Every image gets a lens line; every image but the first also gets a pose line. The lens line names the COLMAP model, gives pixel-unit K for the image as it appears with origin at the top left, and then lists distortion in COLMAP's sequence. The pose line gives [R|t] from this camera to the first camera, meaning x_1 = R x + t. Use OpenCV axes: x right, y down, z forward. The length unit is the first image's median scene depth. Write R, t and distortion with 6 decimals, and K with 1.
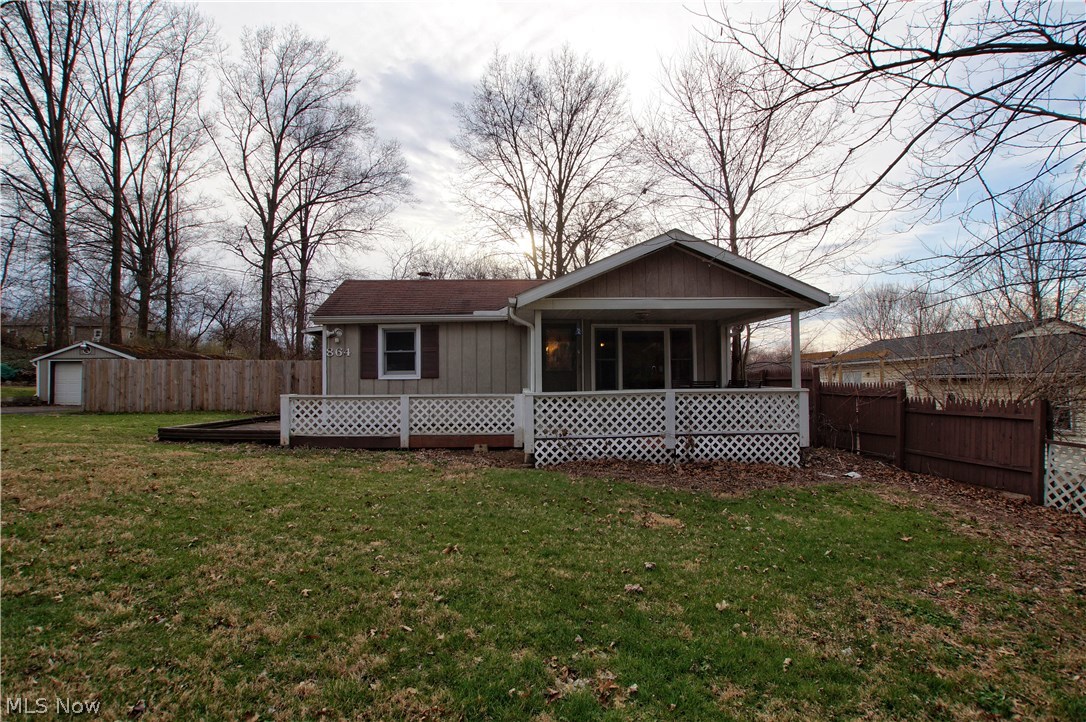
lens RADIAL K [[537.2, 0, 543.0], [0, 537.2, 361.0], [0, 0, 1]] dist [-0.085995, 0.043492]
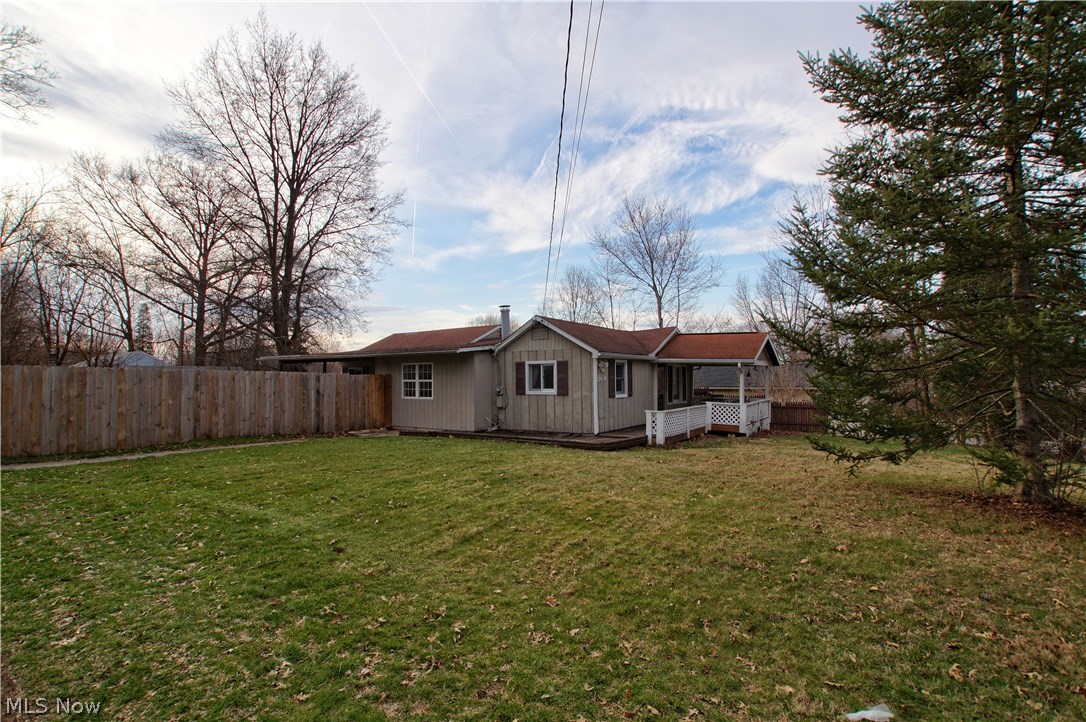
lens RADIAL K [[527.9, 0, 539.7], [0, 527.9, 364.0], [0, 0, 1]] dist [-0.082127, 0.040351]
pose [[0.587789, 0.030354, 0.808445, -1.890903], [-0.037755, 0.999236, -0.010067, -0.041210], [-0.808133, -0.024606, 0.588486, 0.399909]]
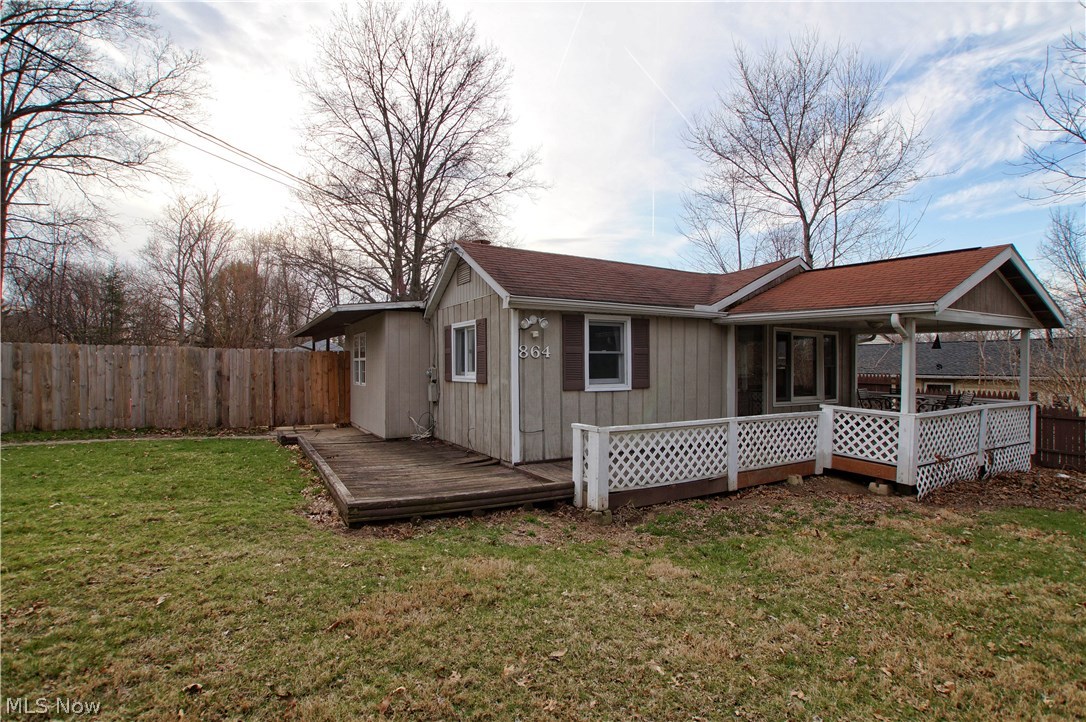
lens RADIAL K [[527.9, 0, 539.7], [0, 527.9, 364.0], [0, 0, 1]] dist [-0.082127, 0.040351]
pose [[0.885788, 0.011615, 0.463944, -0.826464], [-0.029460, 0.999078, 0.031233, -0.026539], [-0.463153, -0.041334, 0.885314, 0.489396]]
